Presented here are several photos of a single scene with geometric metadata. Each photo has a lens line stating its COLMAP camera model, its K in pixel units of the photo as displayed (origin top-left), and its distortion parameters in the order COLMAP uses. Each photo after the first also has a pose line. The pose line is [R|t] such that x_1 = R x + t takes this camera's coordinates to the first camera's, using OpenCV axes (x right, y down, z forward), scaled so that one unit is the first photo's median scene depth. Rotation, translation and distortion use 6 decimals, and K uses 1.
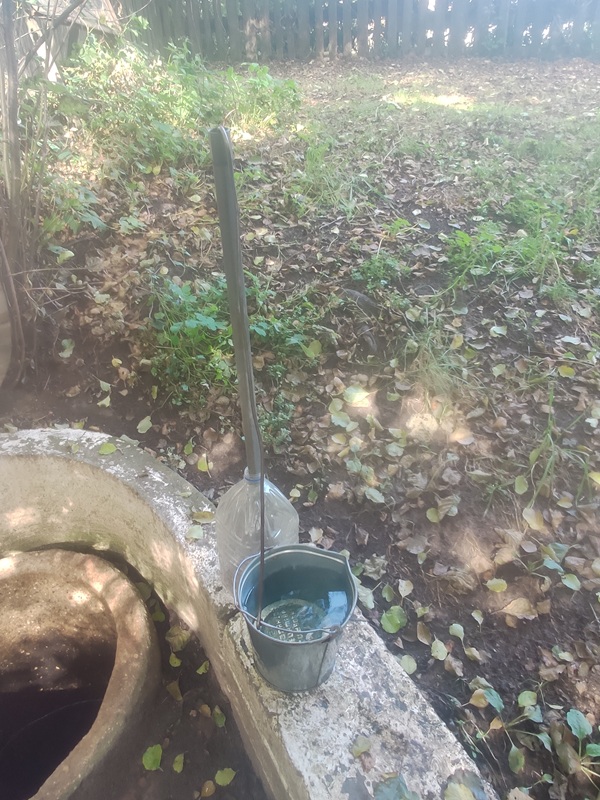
lens RADIAL K [[577.6, 0, 290.4], [0, 577.6, 390.7], [0, 0, 1]] dist [-0.038445, 0.022587]
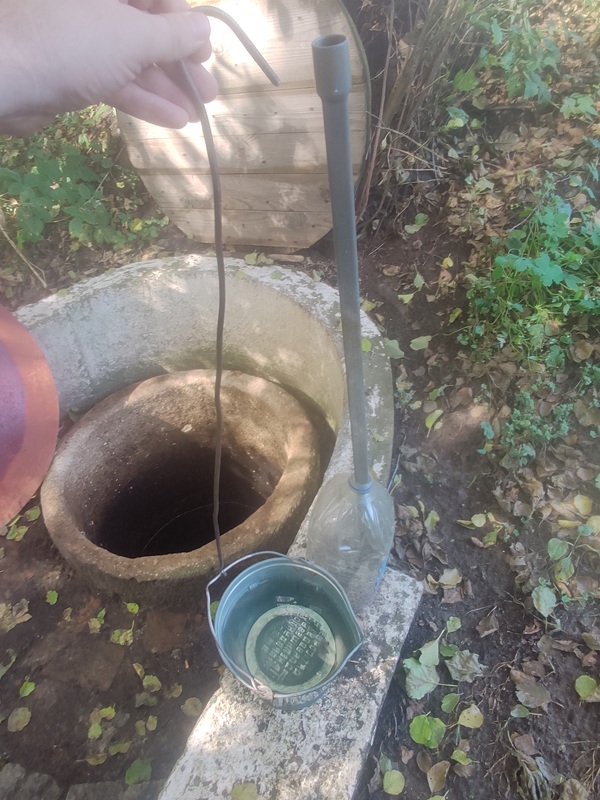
lens RADIAL K [[577.6, 0, 296.4], [0, 577.6, 396.3], [0, 0, 1]] dist [-0.038445, 0.022587]
pose [[0.611658, 0.576327, -0.541961, 0.184242], [-0.415361, 0.816985, 0.400014, -0.172552], [0.673313, -0.019562, 0.739099, 0.246614]]
